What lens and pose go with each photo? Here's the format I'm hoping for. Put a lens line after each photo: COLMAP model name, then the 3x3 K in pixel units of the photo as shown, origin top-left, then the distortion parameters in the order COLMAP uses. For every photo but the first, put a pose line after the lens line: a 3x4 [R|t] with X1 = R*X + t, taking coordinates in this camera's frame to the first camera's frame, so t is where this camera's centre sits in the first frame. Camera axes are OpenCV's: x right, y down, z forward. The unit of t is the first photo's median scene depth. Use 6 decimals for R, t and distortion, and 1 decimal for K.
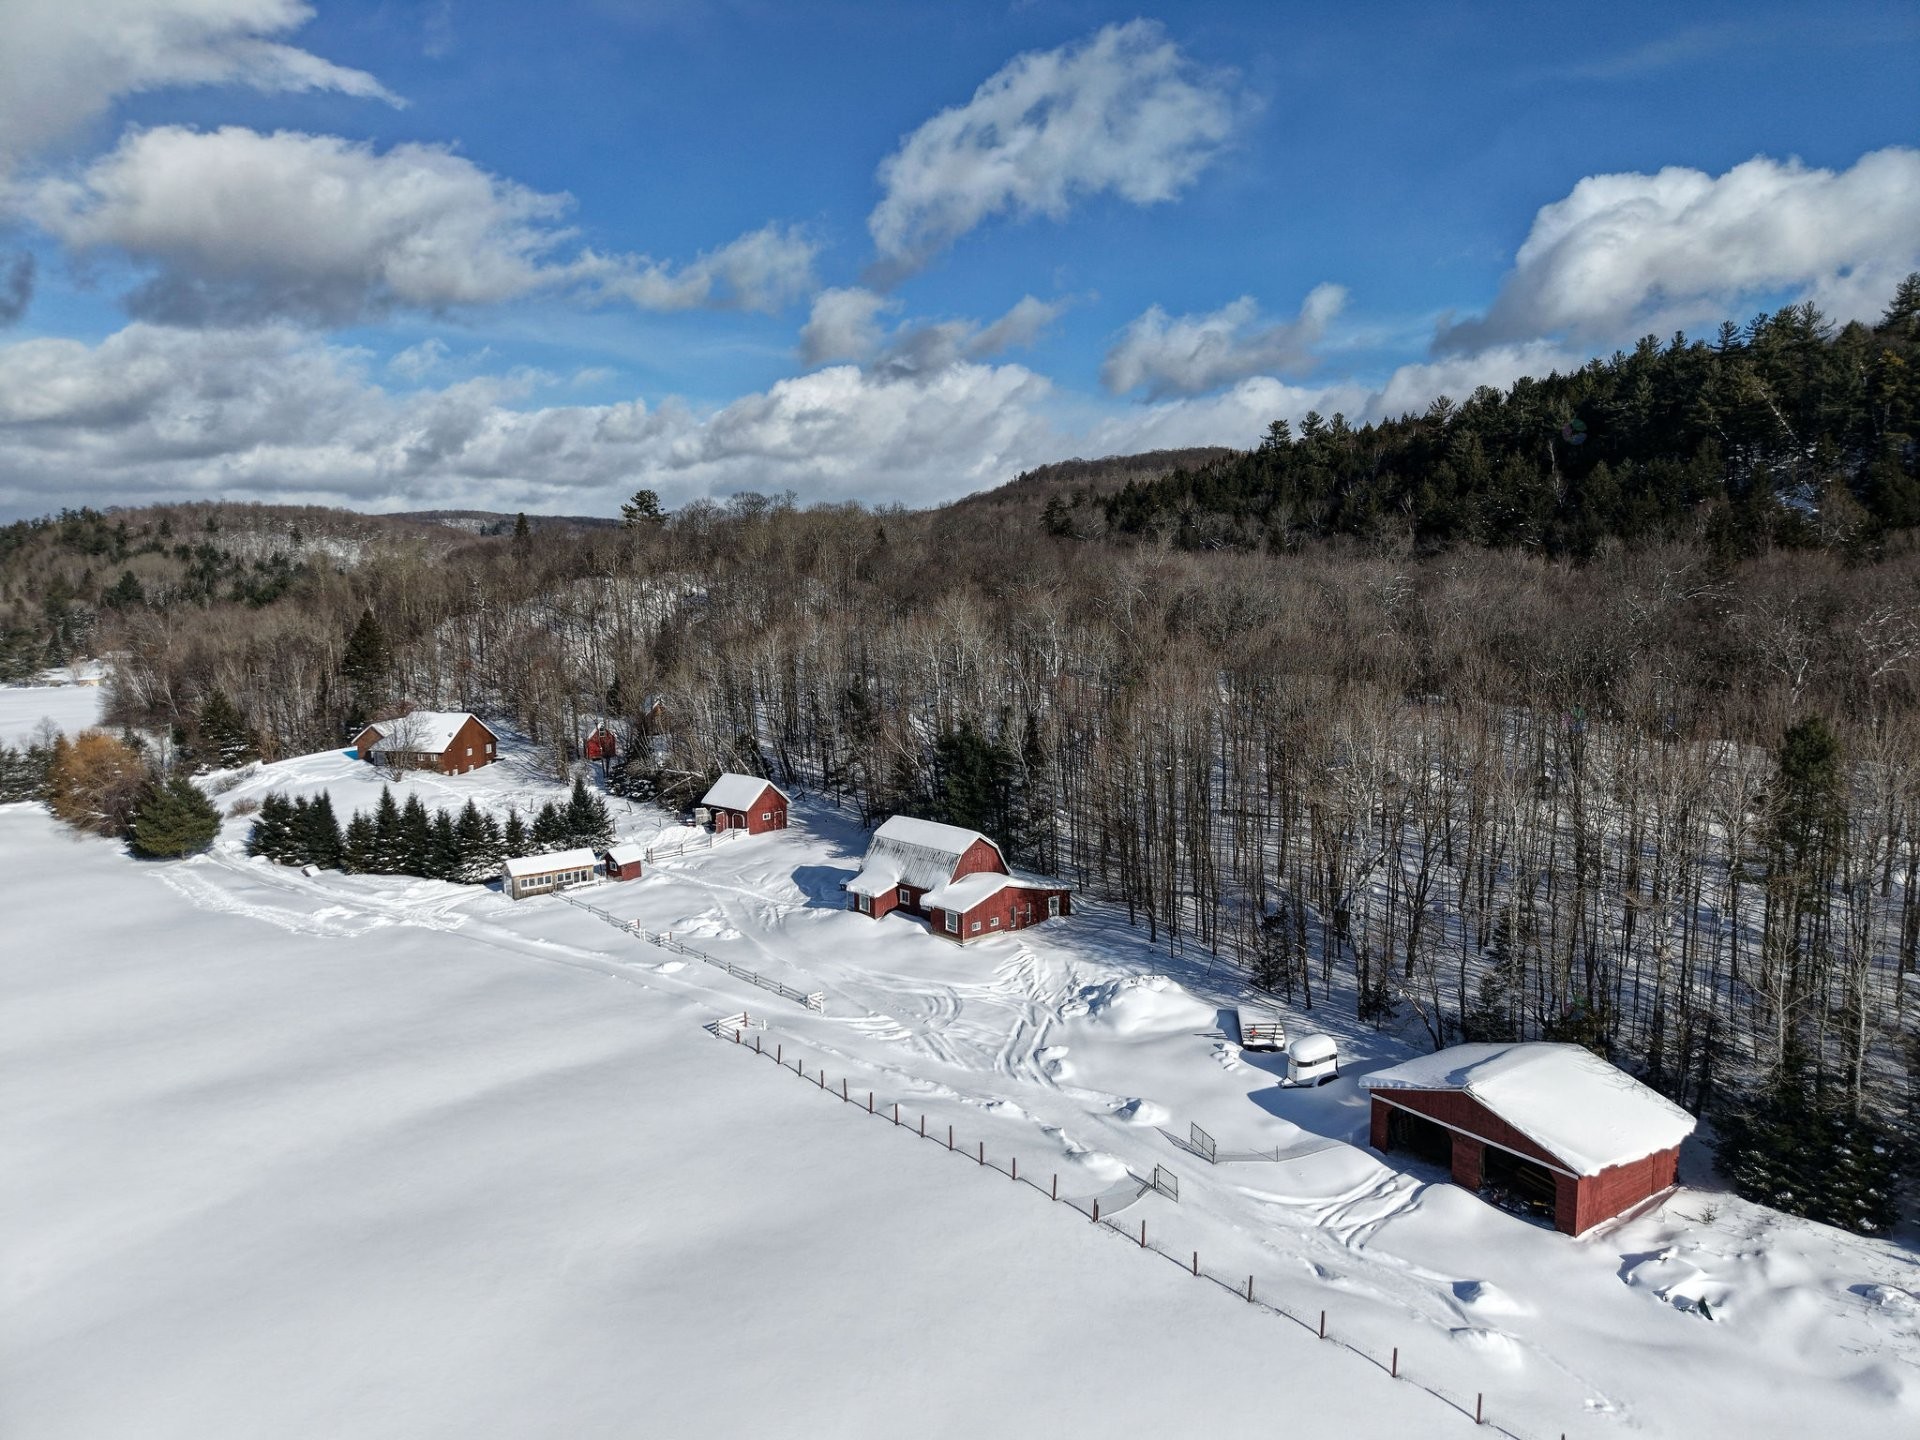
lens RADIAL K [[1367.5, 0, 958.8], [0, 1367.5, 715.7], [0, 0, 1]] dist [-0.006808, -0.000928]
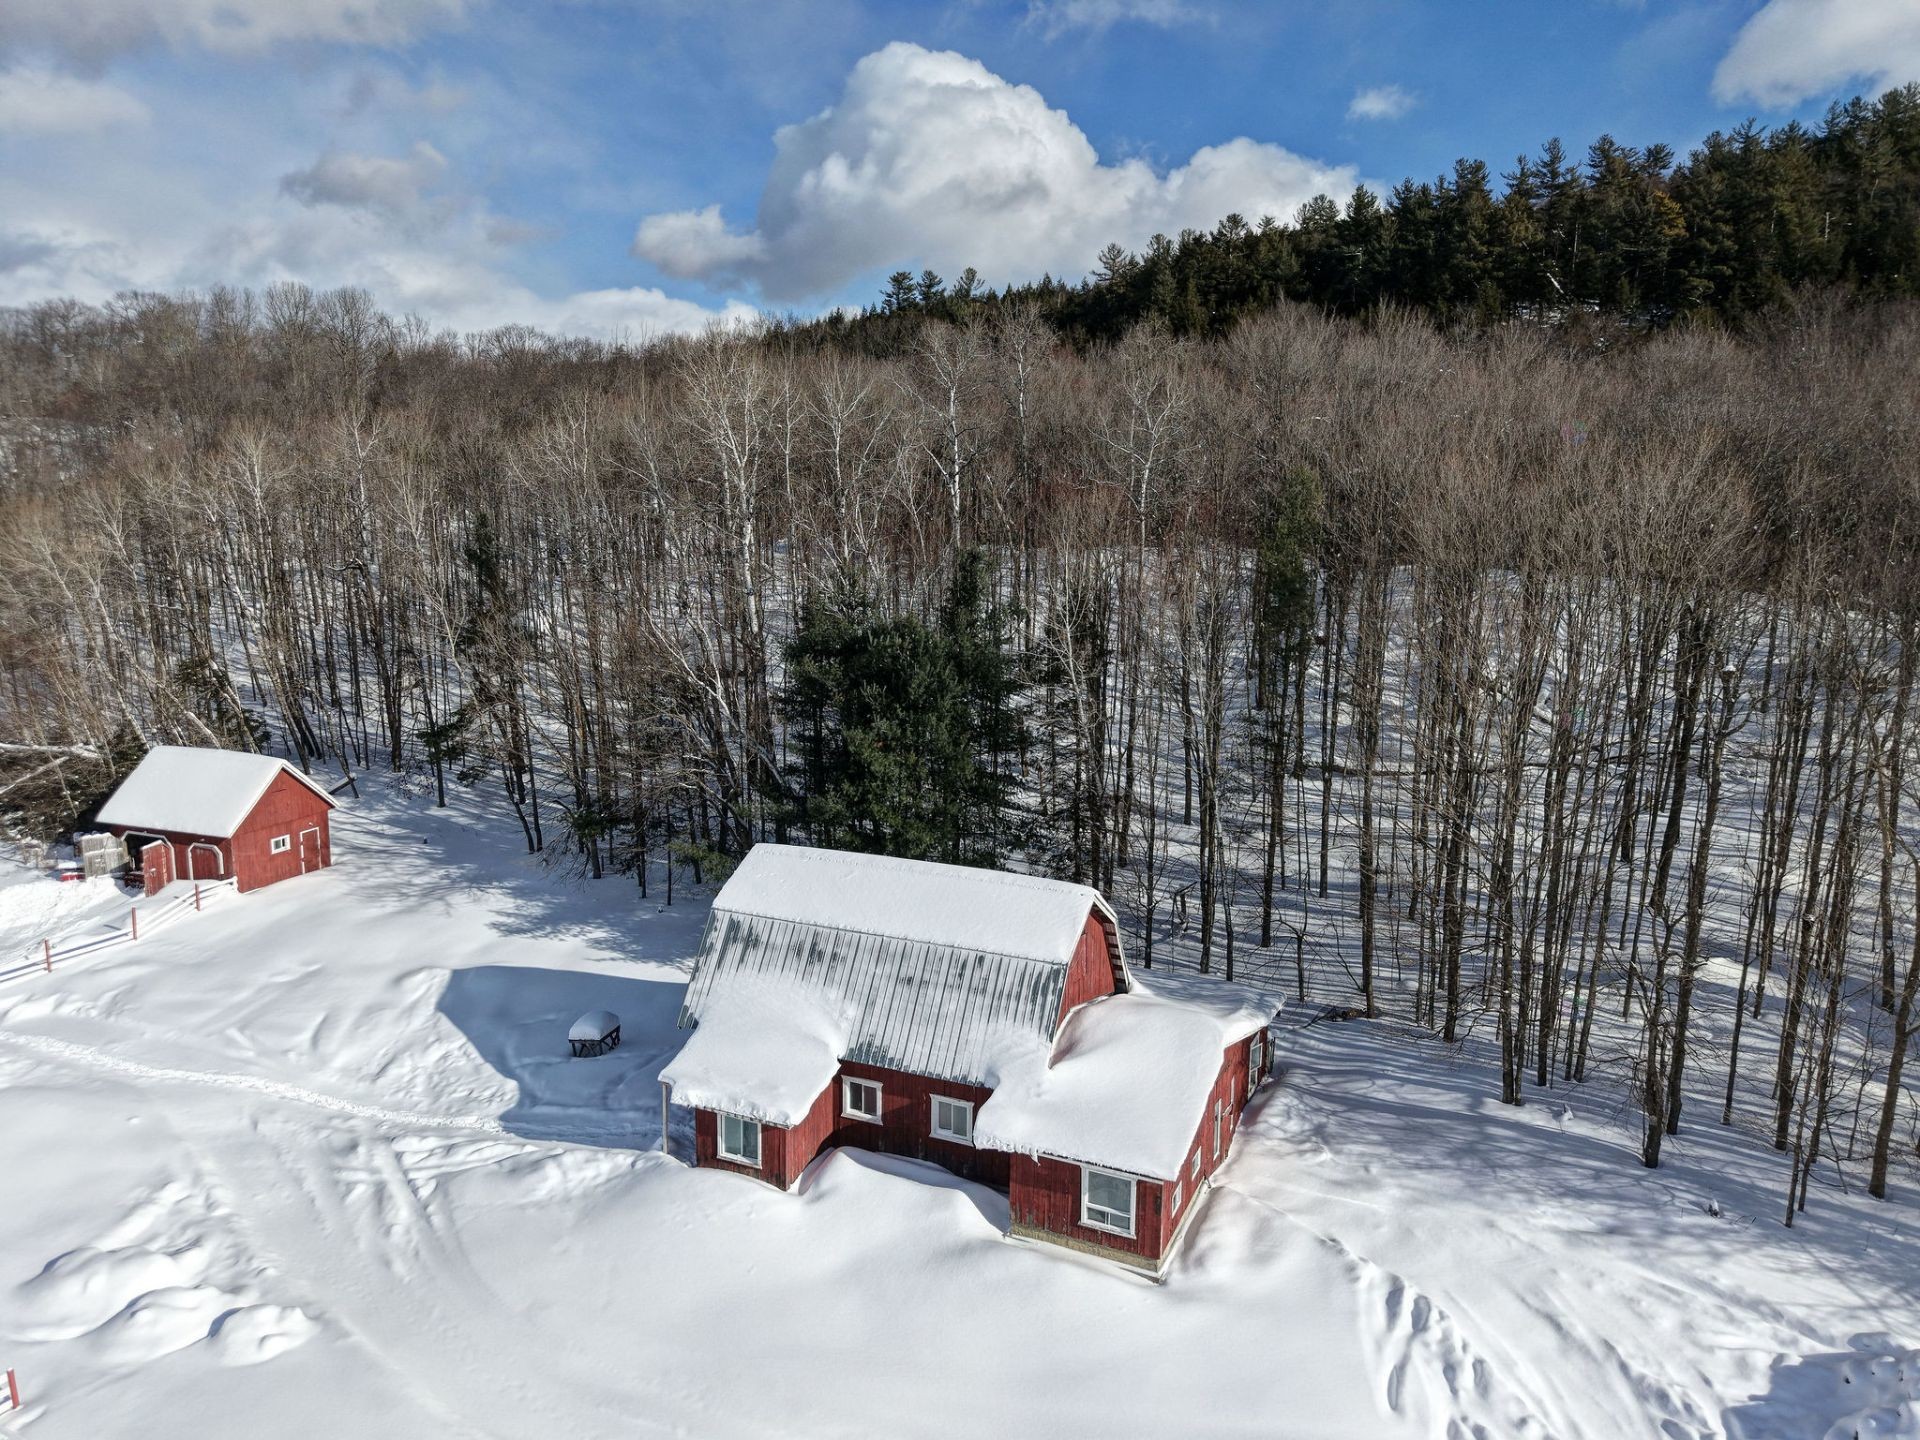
lens RADIAL K [[1367.5, 0, 967.4], [0, 1367.5, 730.1], [0, 0, 1]] dist [-0.006808, -0.000928]
pose [[0.922968, -0.043427, 0.382420, -0.118388], [0.025165, 0.998297, 0.052630, 0.024767], [-0.384054, -0.038952, 0.922489, 0.602680]]
